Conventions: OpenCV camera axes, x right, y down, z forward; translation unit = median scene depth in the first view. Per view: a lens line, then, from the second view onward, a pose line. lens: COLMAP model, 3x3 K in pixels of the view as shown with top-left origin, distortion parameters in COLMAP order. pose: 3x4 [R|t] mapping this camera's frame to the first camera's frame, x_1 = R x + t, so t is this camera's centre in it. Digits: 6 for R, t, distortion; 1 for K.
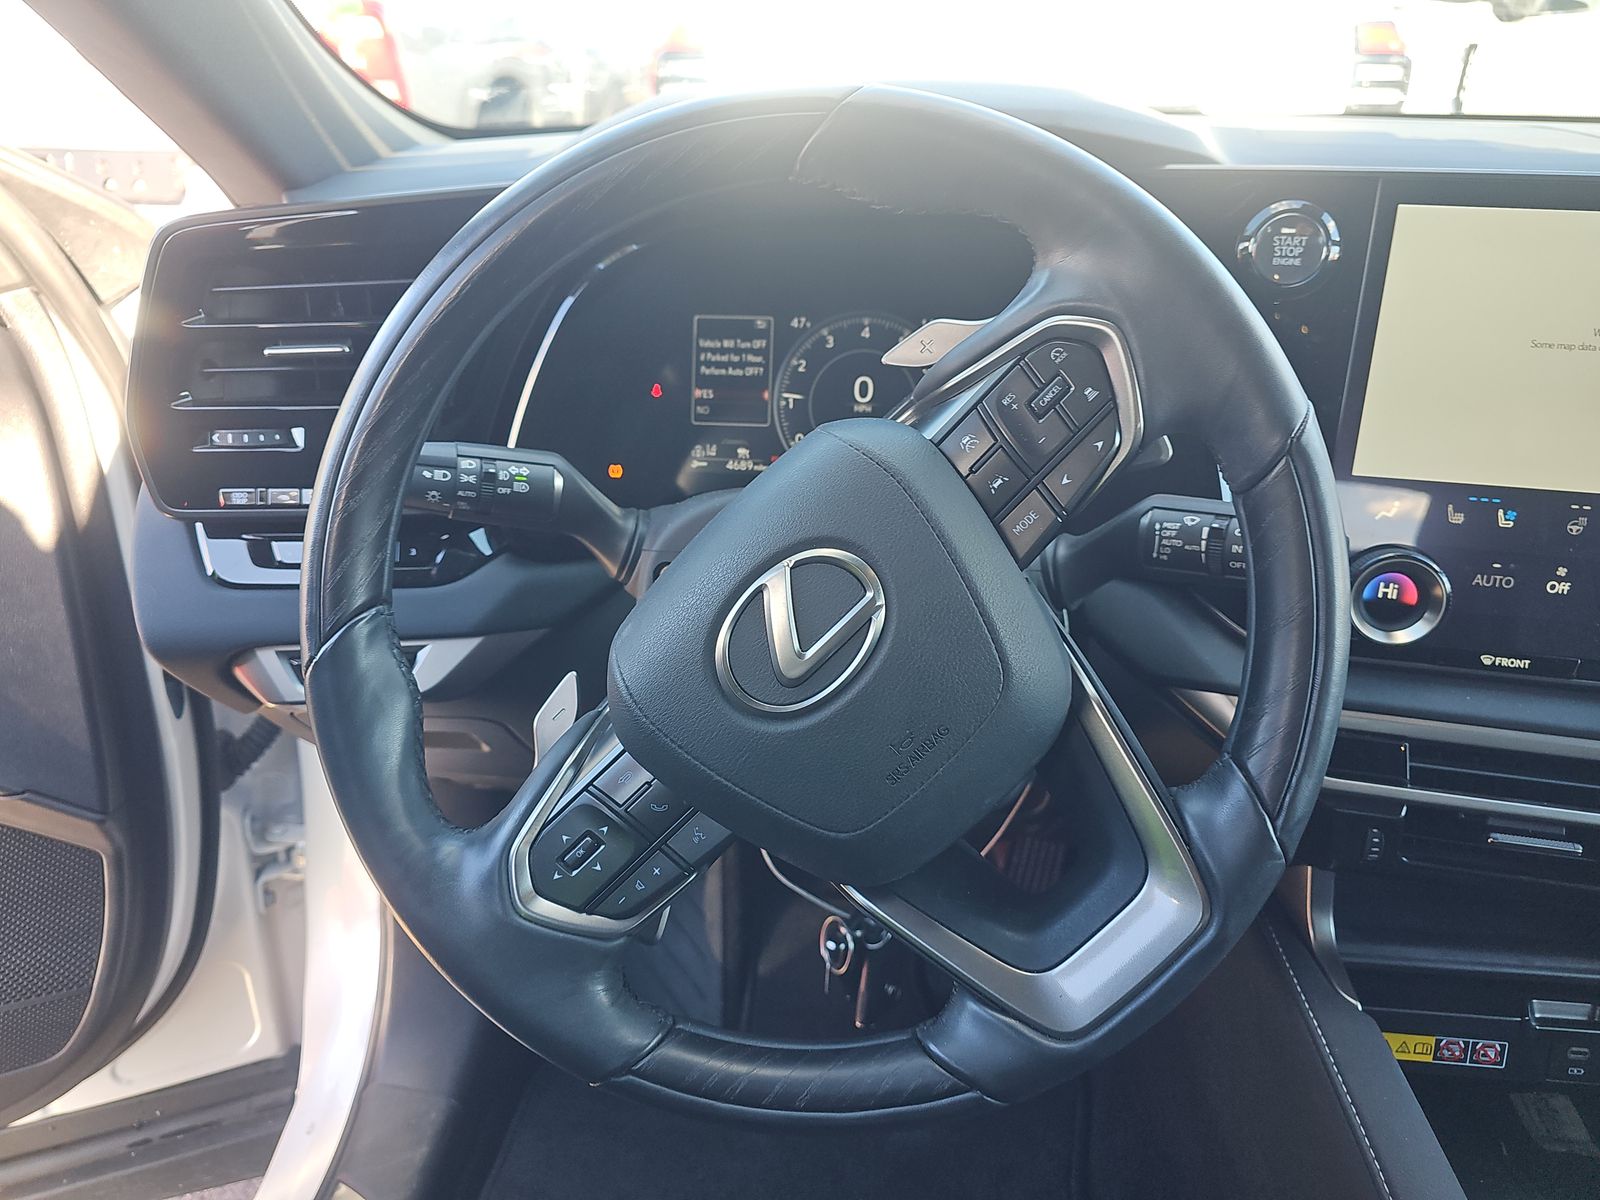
lens RADIAL K [[1063.9, 0, 800.0], [0, 1063.9, 600.0], [0, 0, 1]] dist [-0.025903, 0.002097]
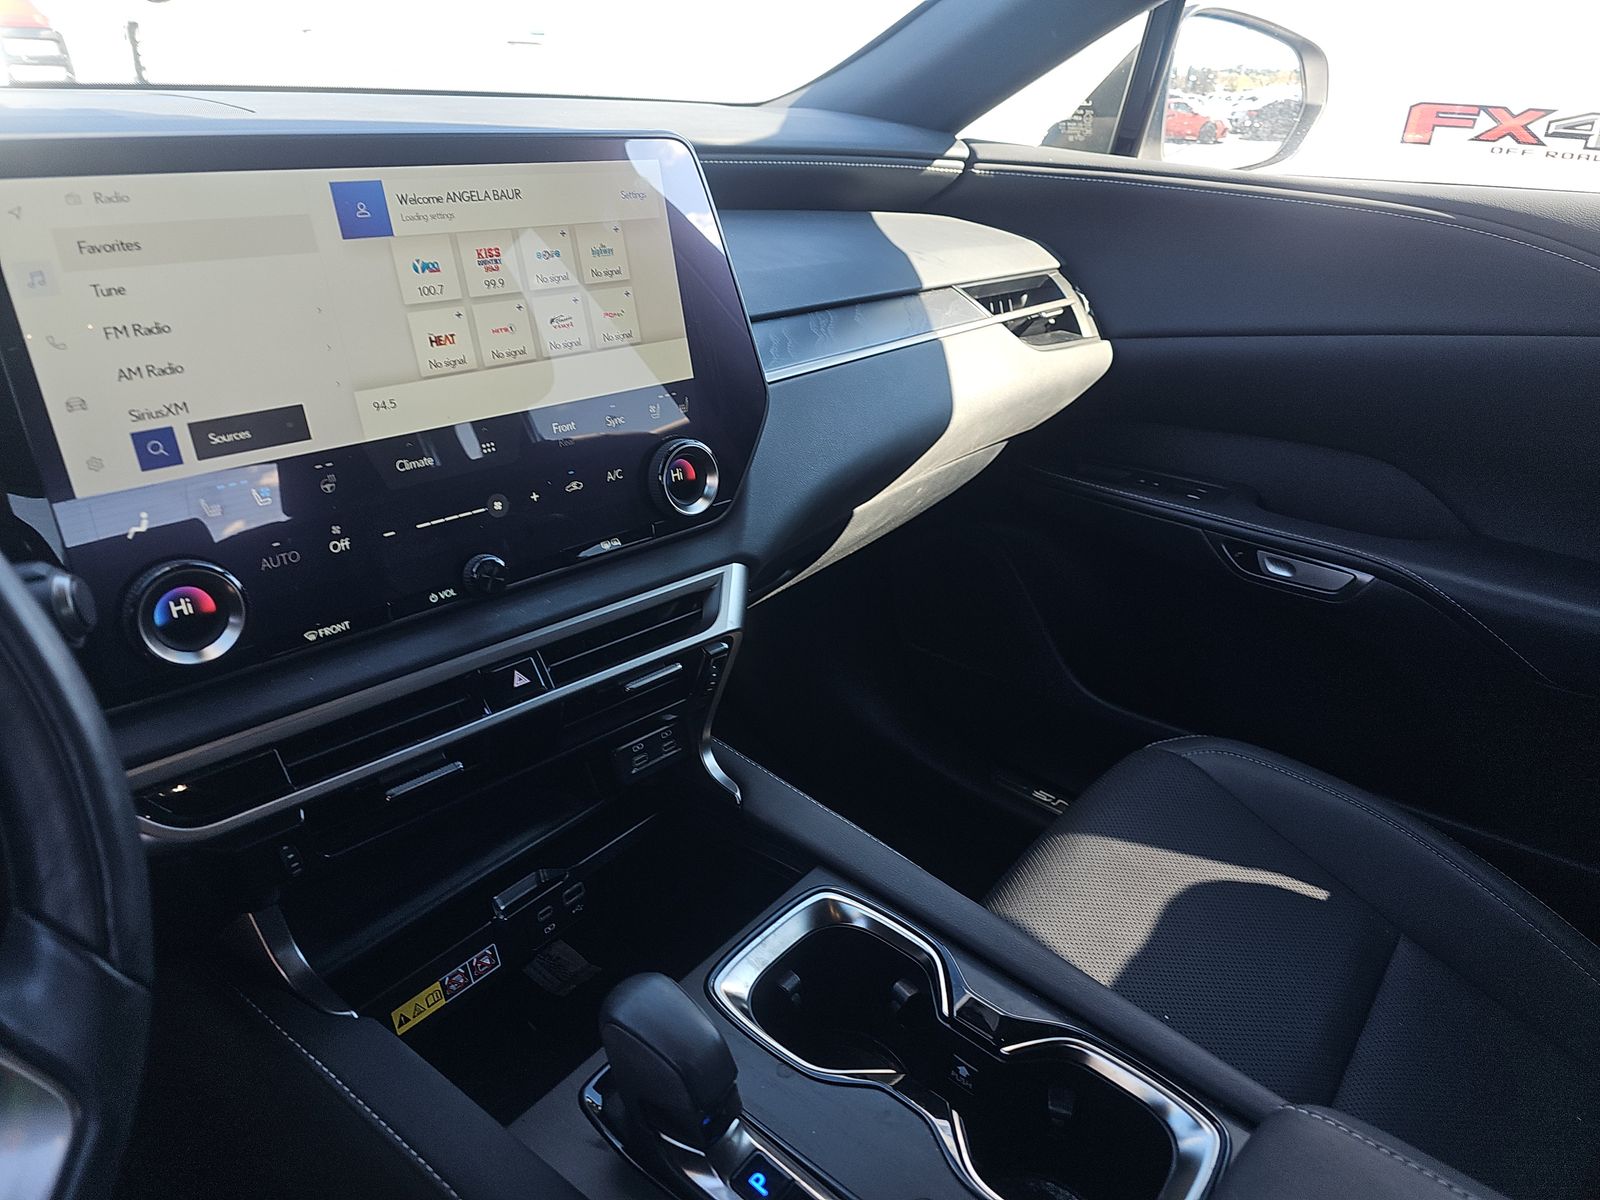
lens RADIAL K [[1063.9, 0, 800.0], [0, 1063.9, 600.0], [0, 0, 1]] dist [-0.025903, 0.002097]
pose [[0.513597, -0.350057, 0.783376, 0.125619], [0.337707, 0.921773, 0.190493, -0.007776], [-0.788779, 0.166715, 0.591637, 0.051040]]
